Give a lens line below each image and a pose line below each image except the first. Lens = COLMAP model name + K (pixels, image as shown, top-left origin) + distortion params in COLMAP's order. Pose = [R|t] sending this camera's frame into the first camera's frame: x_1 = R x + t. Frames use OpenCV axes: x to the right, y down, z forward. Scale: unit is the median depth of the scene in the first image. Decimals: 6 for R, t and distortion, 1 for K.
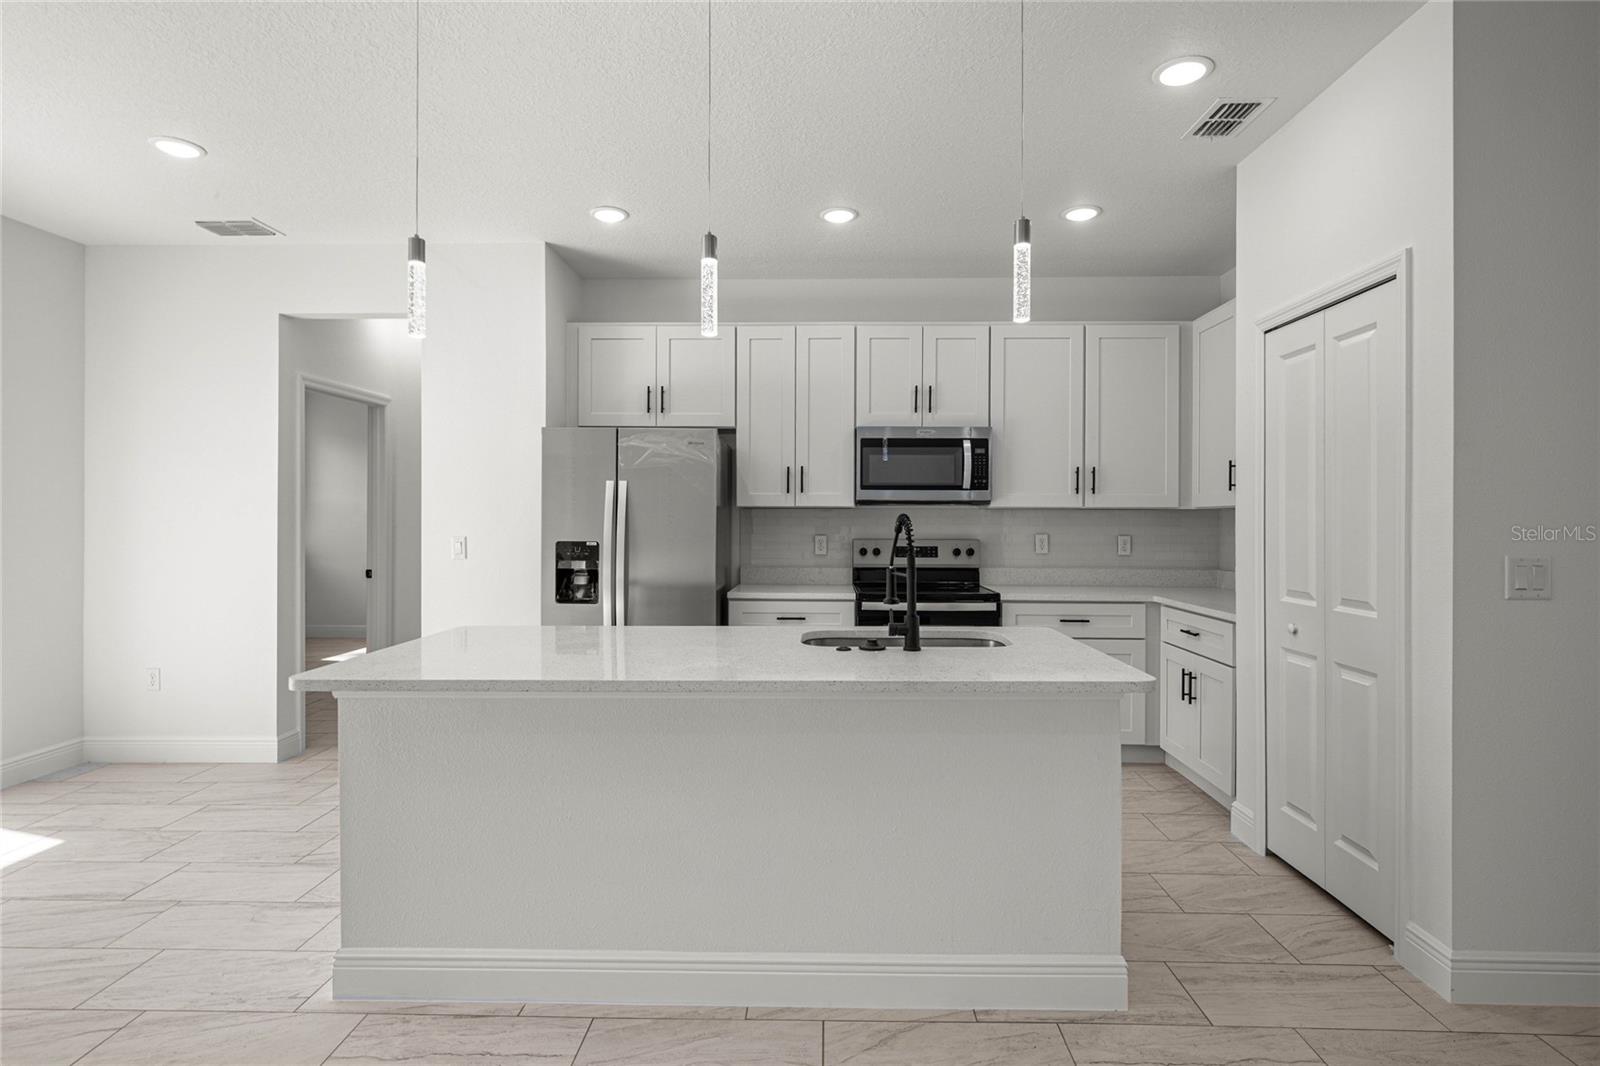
lens RADIAL K [[811.1, 0, 801.4], [0, 811.1, 528.3], [0, 0, 1]] dist [0.014394, -0.000213]
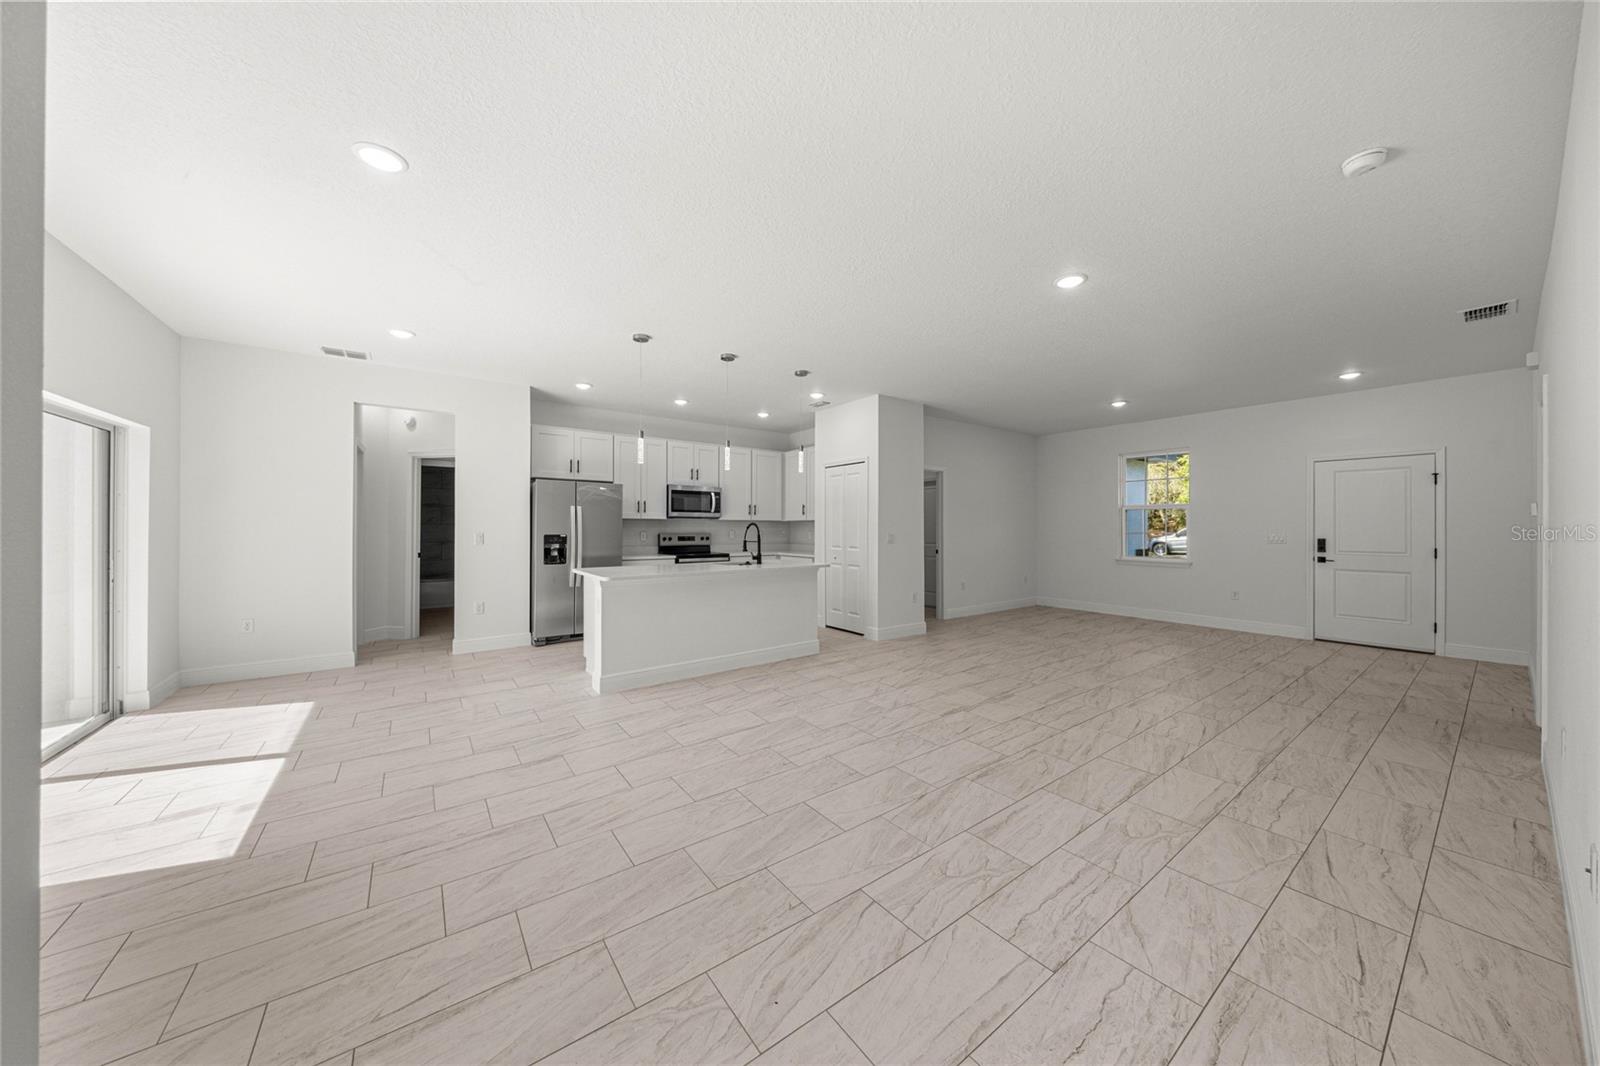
lens RADIAL K [[528.8, 0, 800.3], [0, 528.8, 531.0], [0, 0, 1]] dist [-0.000840, -0.000051]
pose [[0.784573, -0.003918, 0.620024, -0.576292], [0.005952, 0.999982, -0.001213, 0.011319], [-0.620008, 0.004642, 0.784582, -0.419261]]
